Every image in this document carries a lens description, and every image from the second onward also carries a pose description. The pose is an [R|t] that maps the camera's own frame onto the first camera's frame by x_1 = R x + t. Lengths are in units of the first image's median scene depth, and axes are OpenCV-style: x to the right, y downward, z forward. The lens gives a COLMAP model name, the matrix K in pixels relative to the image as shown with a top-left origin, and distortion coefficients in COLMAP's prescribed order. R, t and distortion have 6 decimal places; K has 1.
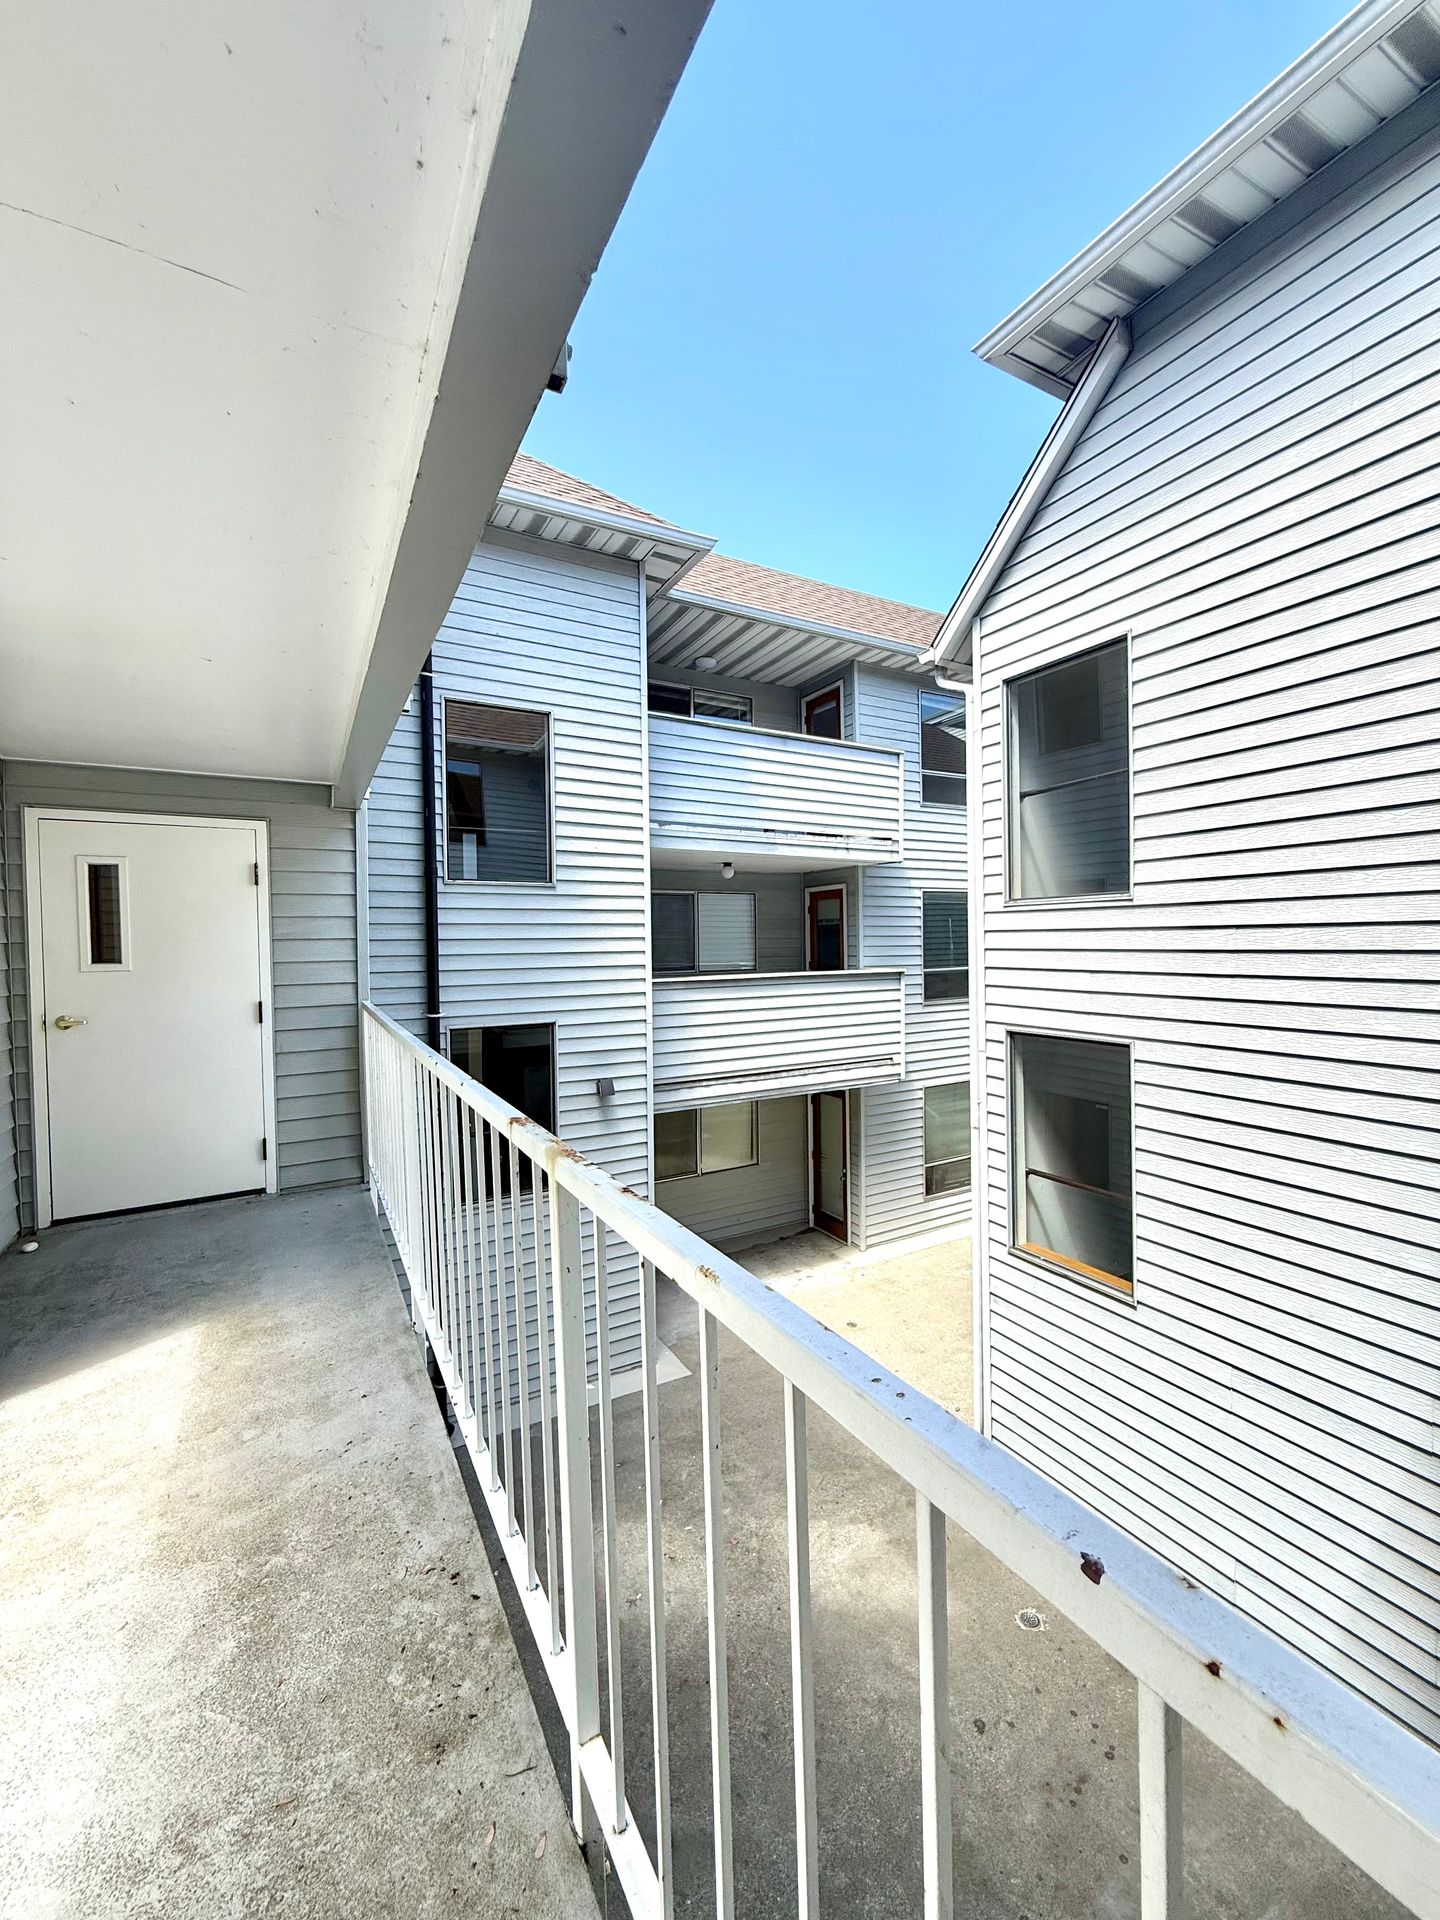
lens RADIAL K [[762.5, 0, 720.0], [0, 762.5, 960.0], [0, 0, 1]] dist [0.000682, 0.000005]
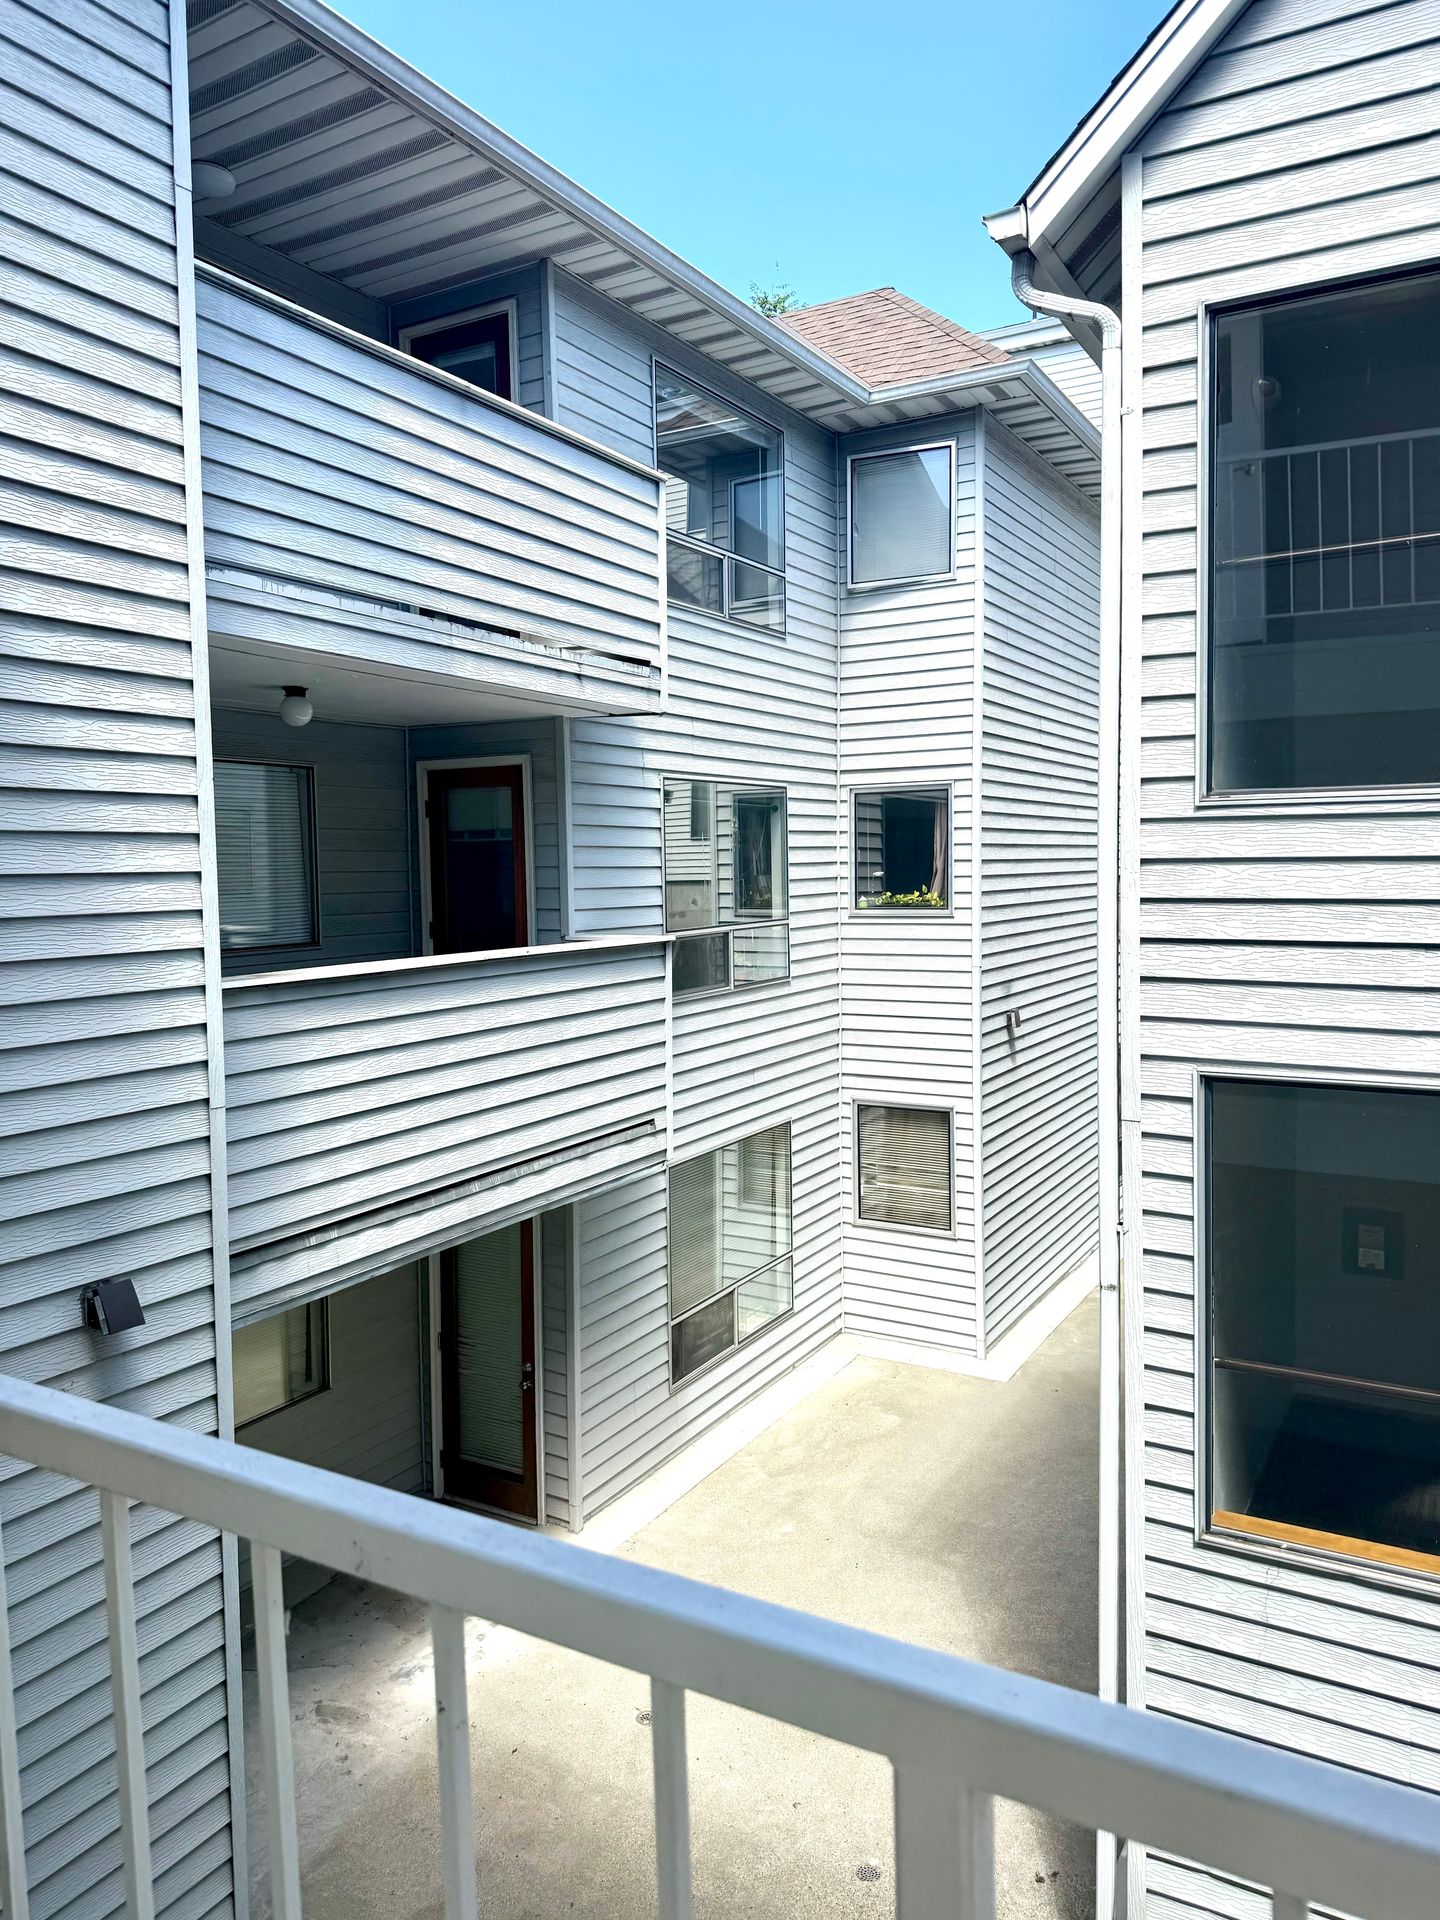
lens RADIAL K [[1344.9, 0, 727.9], [0, 1344.9, 947.2], [0, 0, 1]] dist [0.081675, -0.113688]
pose [[0.858199, -0.029137, 0.512489, -0.162910], [0.013368, 0.999318, 0.034430, -0.009933], [-0.513143, -0.022697, 0.858003, 0.242178]]
